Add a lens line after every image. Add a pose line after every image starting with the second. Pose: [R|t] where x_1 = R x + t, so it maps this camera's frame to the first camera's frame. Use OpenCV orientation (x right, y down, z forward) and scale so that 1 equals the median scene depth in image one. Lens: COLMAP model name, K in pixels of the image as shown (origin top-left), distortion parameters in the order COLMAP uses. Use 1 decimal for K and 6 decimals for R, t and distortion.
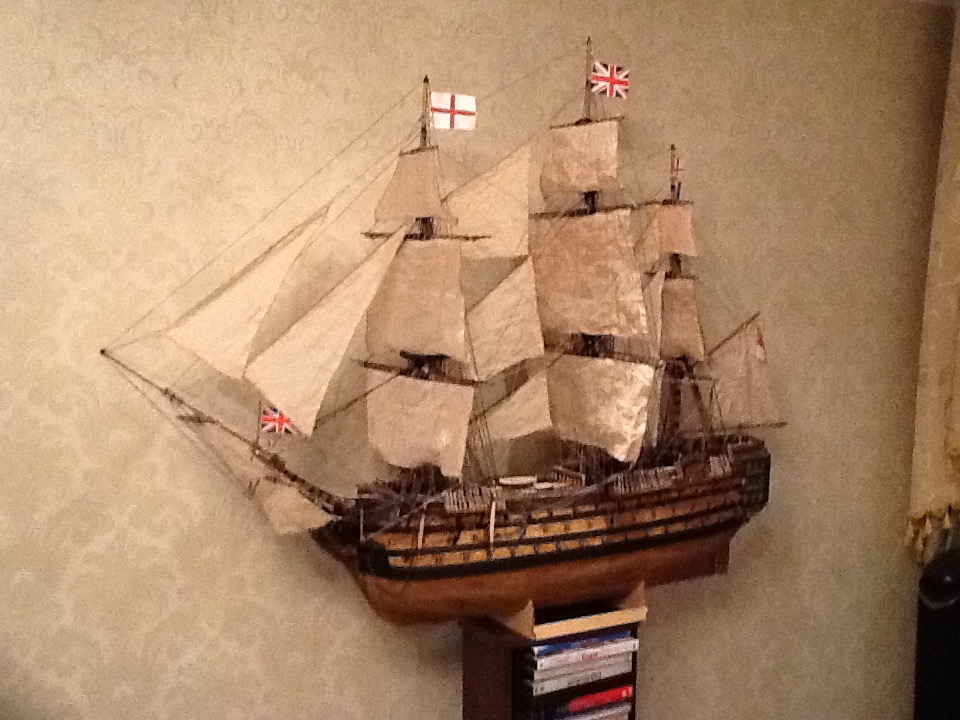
lens RADIAL K [[1228.8, 0, 483.6], [0, 1228.8, 361.9], [0, 0, 1]] dist [-0.017453, 0.000000]
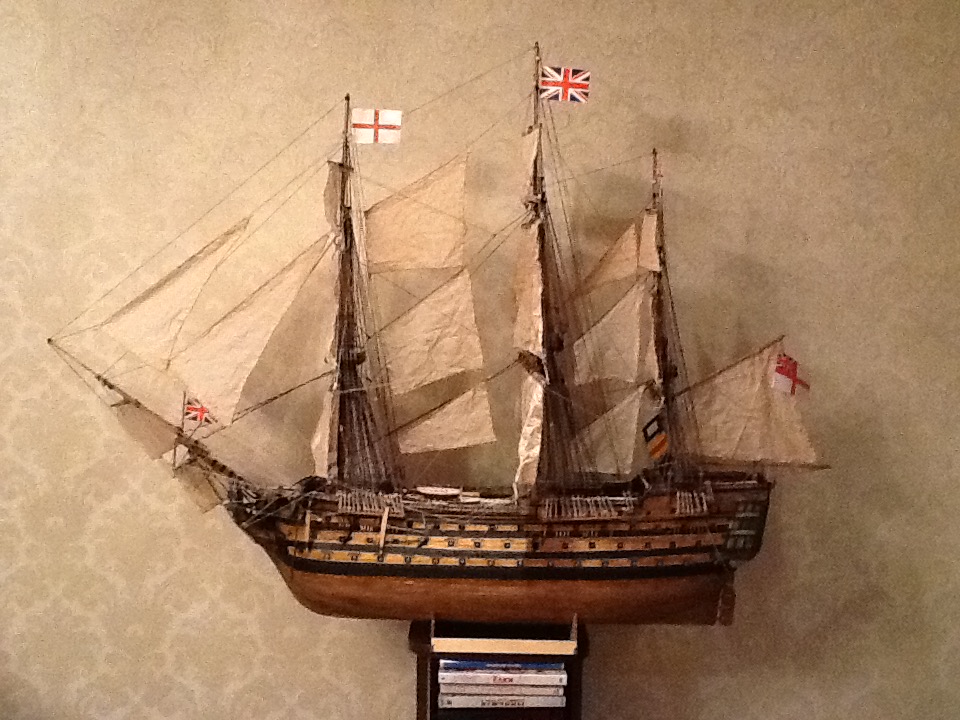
lens RADIAL K [[1228.8, 0, 483.7], [0, 1228.8, 358.8], [0, 0, 1]] dist [-0.017453, 0.000000]
pose [[0.849121, 0.057260, -0.525086, 0.581560], [-0.058453, 0.998187, 0.014325, -0.027552], [0.524954, 0.018529, 0.850929, 0.164669]]
